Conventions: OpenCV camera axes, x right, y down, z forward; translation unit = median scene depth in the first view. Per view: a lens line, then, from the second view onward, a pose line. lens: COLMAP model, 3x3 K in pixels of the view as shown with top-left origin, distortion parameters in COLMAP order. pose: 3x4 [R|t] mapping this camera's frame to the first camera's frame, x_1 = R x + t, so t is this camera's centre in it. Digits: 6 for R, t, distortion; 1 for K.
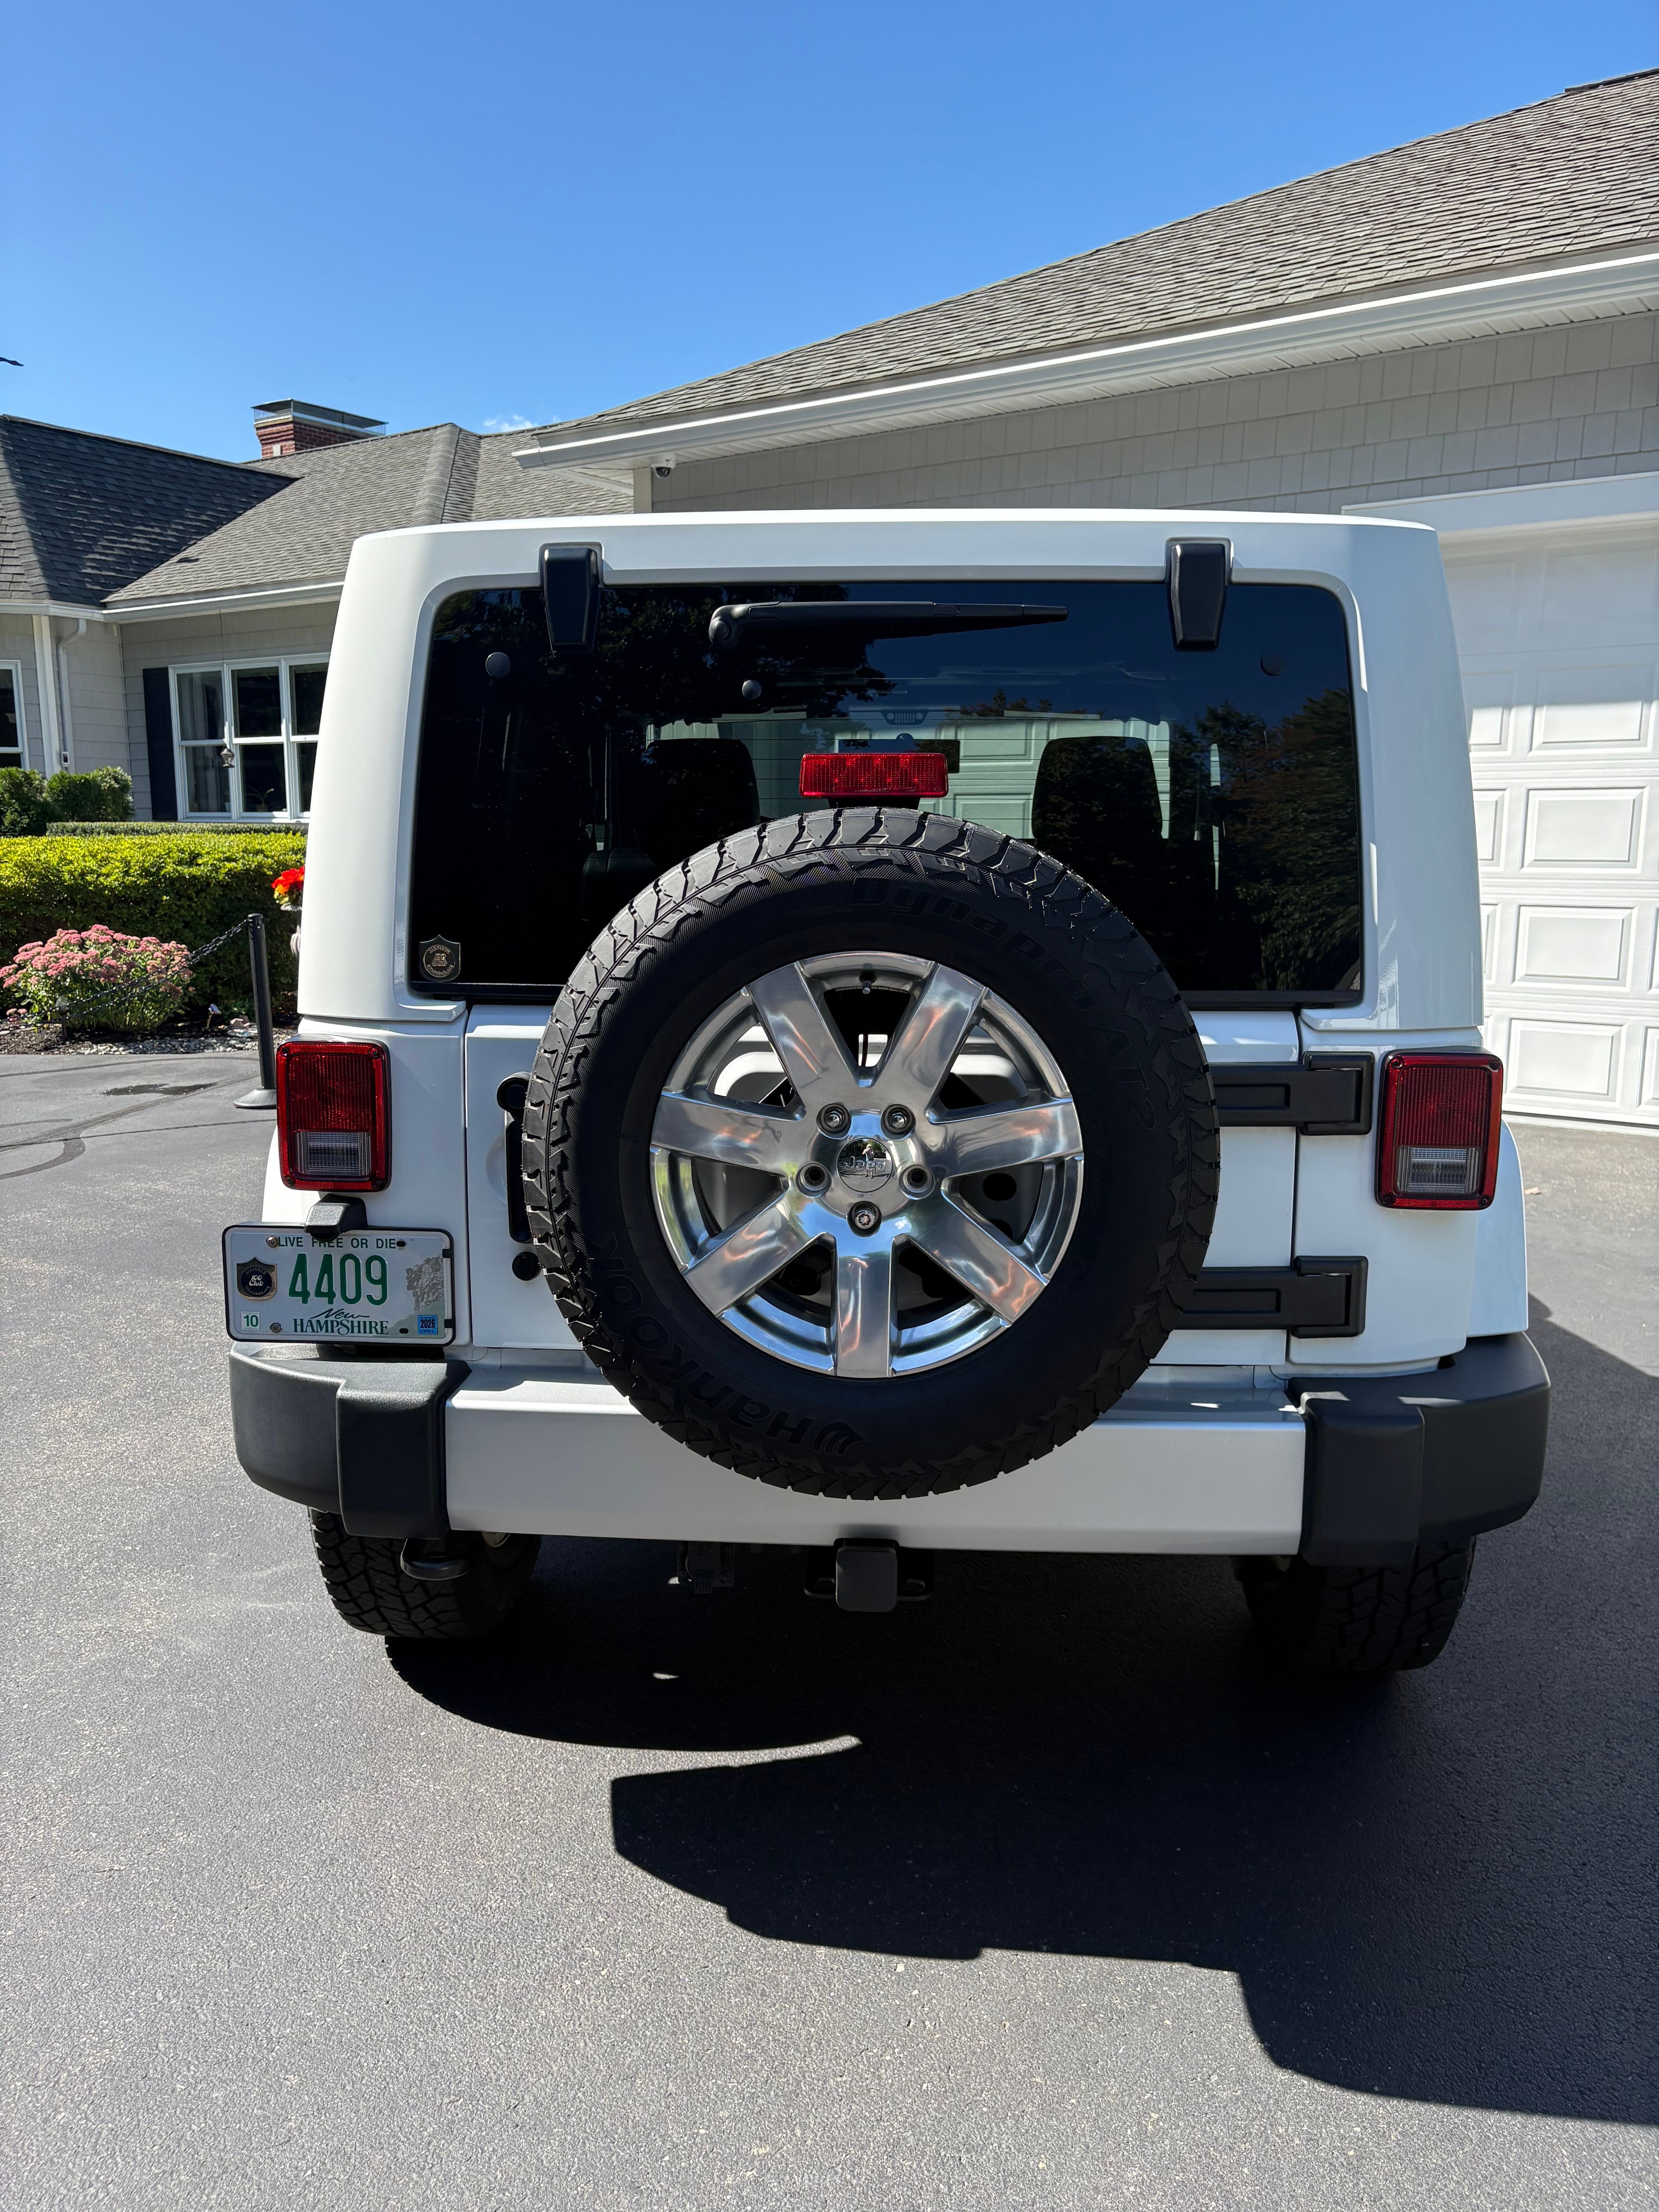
lens RADIAL K [[1668.1, 0, 817.6], [0, 1668.1, 1119.0], [0, 0, 1]] dist [0.049088, -0.038652]
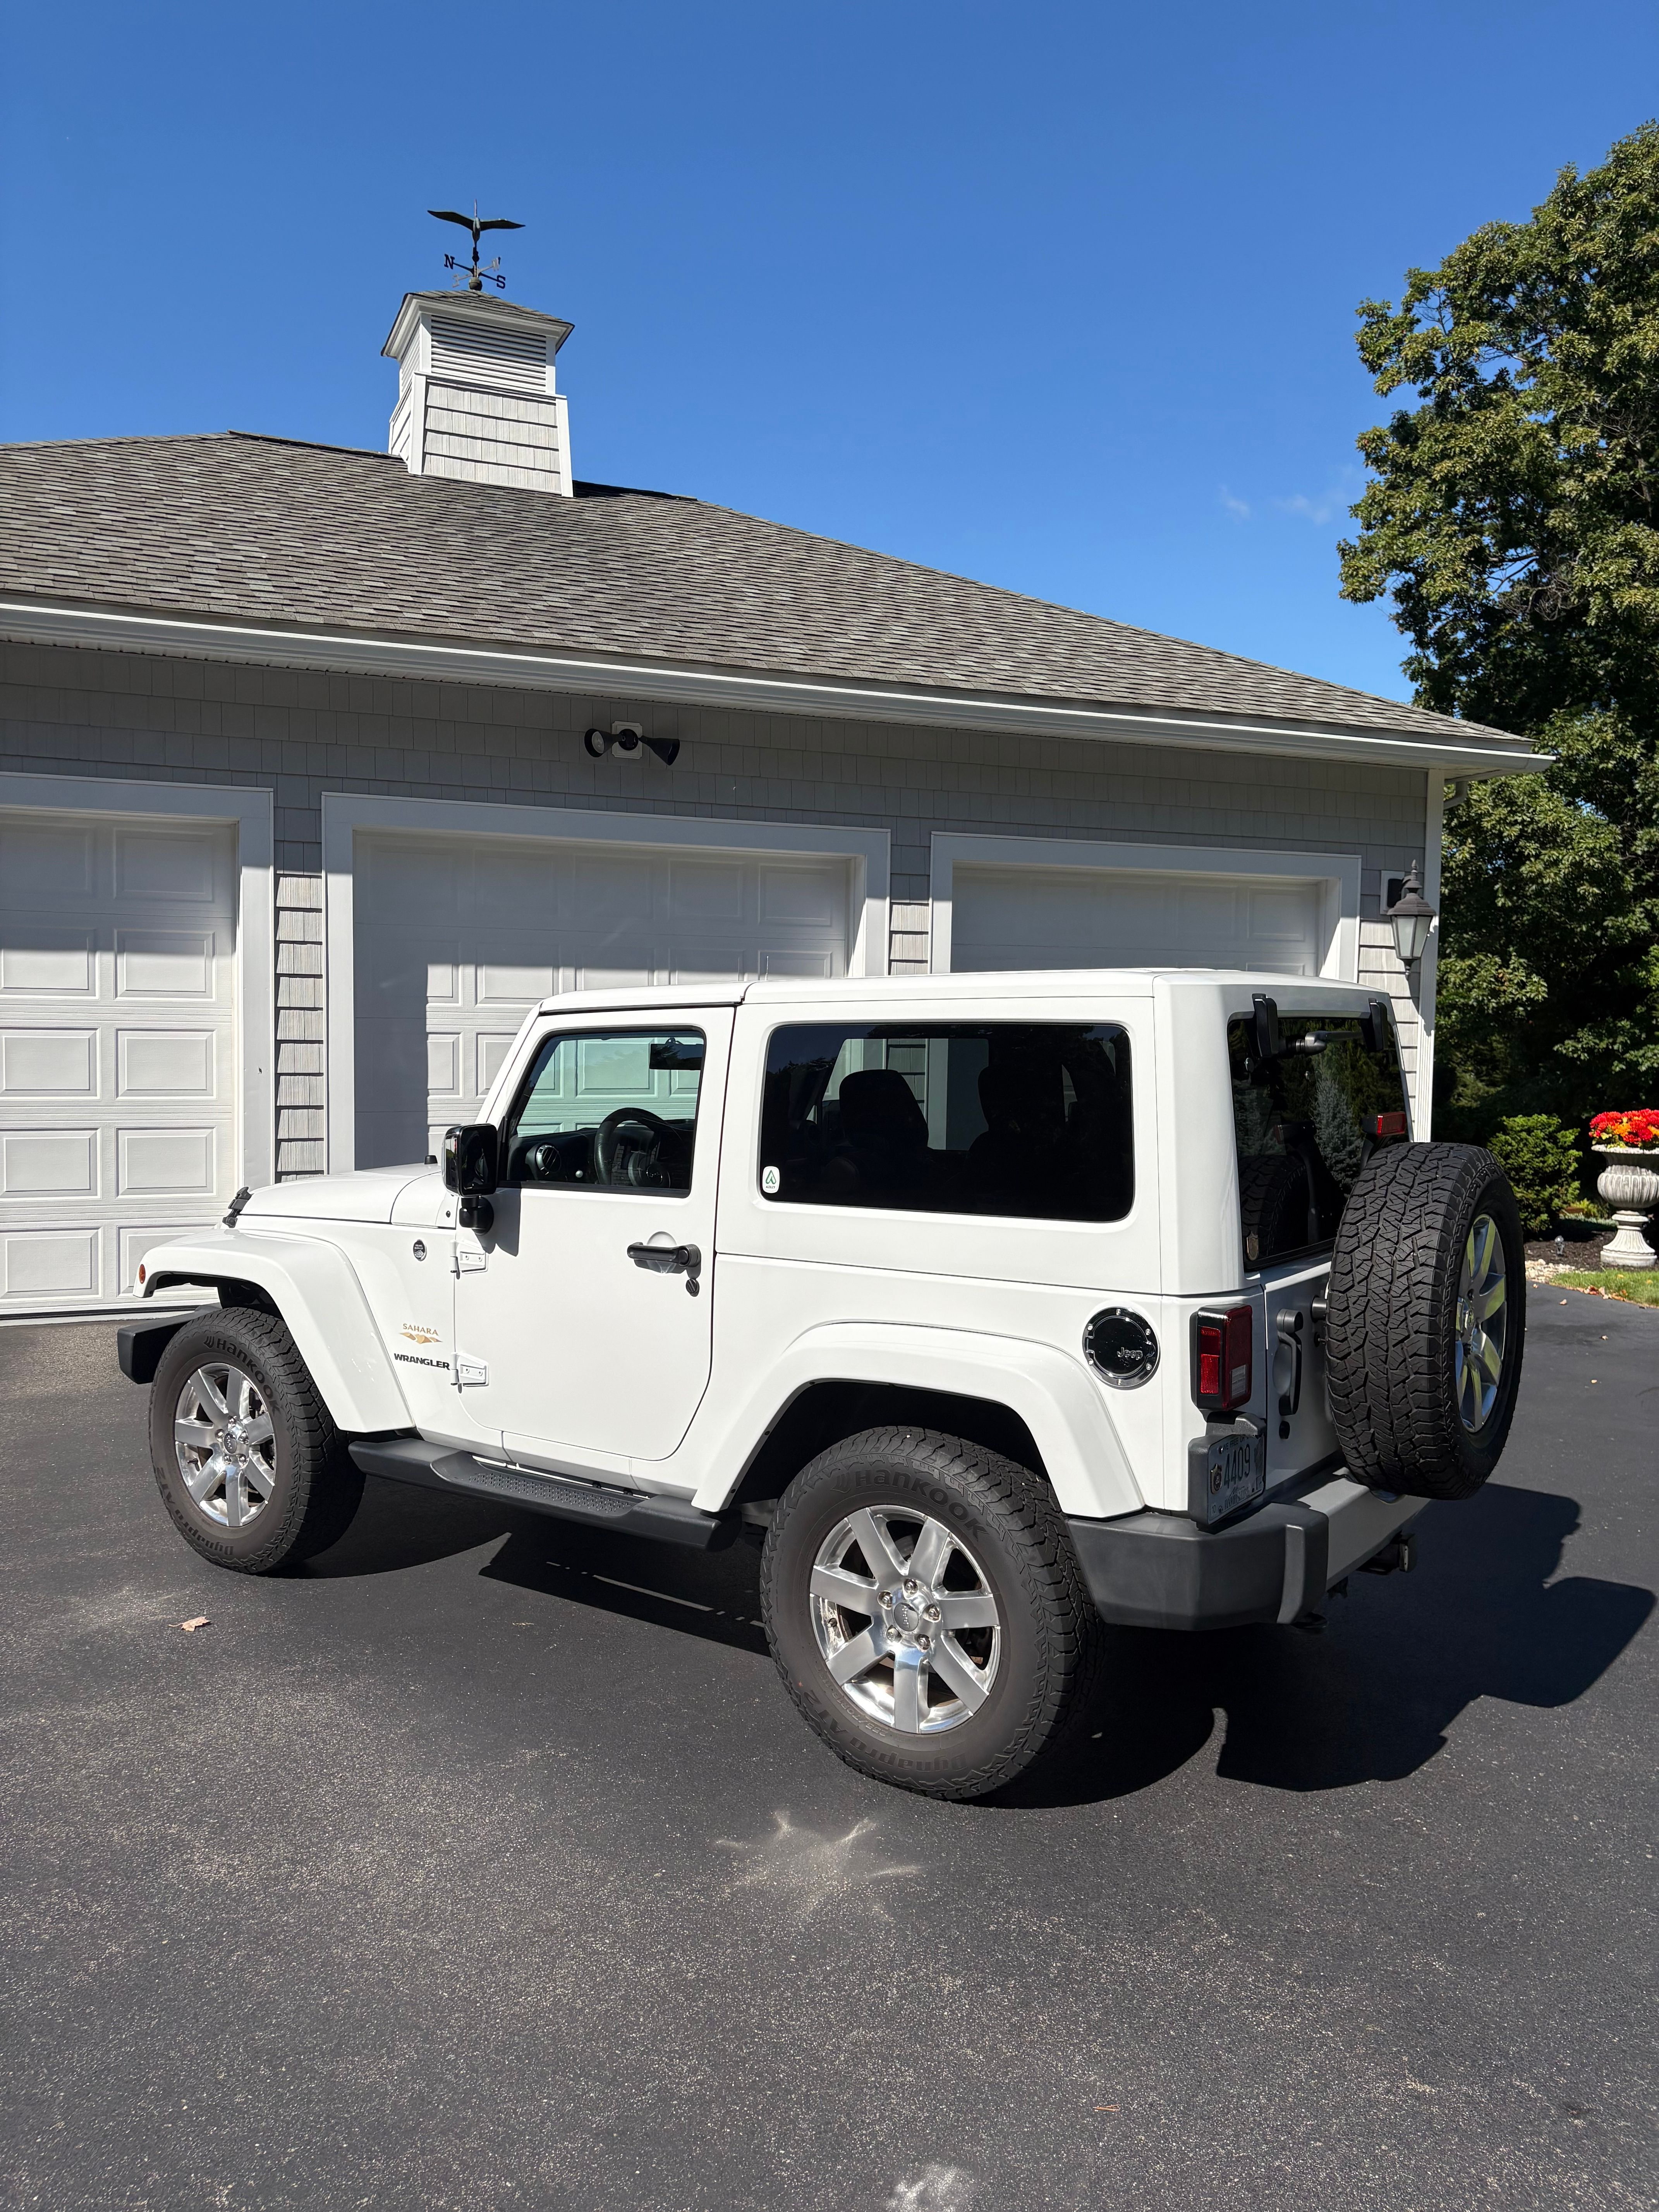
lens RADIAL K [[1668.1, 0, 811.8], [0, 1668.1, 1096.8], [0, 0, 1]] dist [0.049088, -0.038652]
pose [[0.517797, -0.042155, 0.854464, -0.947697], [0.137374, 0.989921, -0.034409, -0.124799], [-0.844402, 0.135198, 0.518369, 0.267649]]
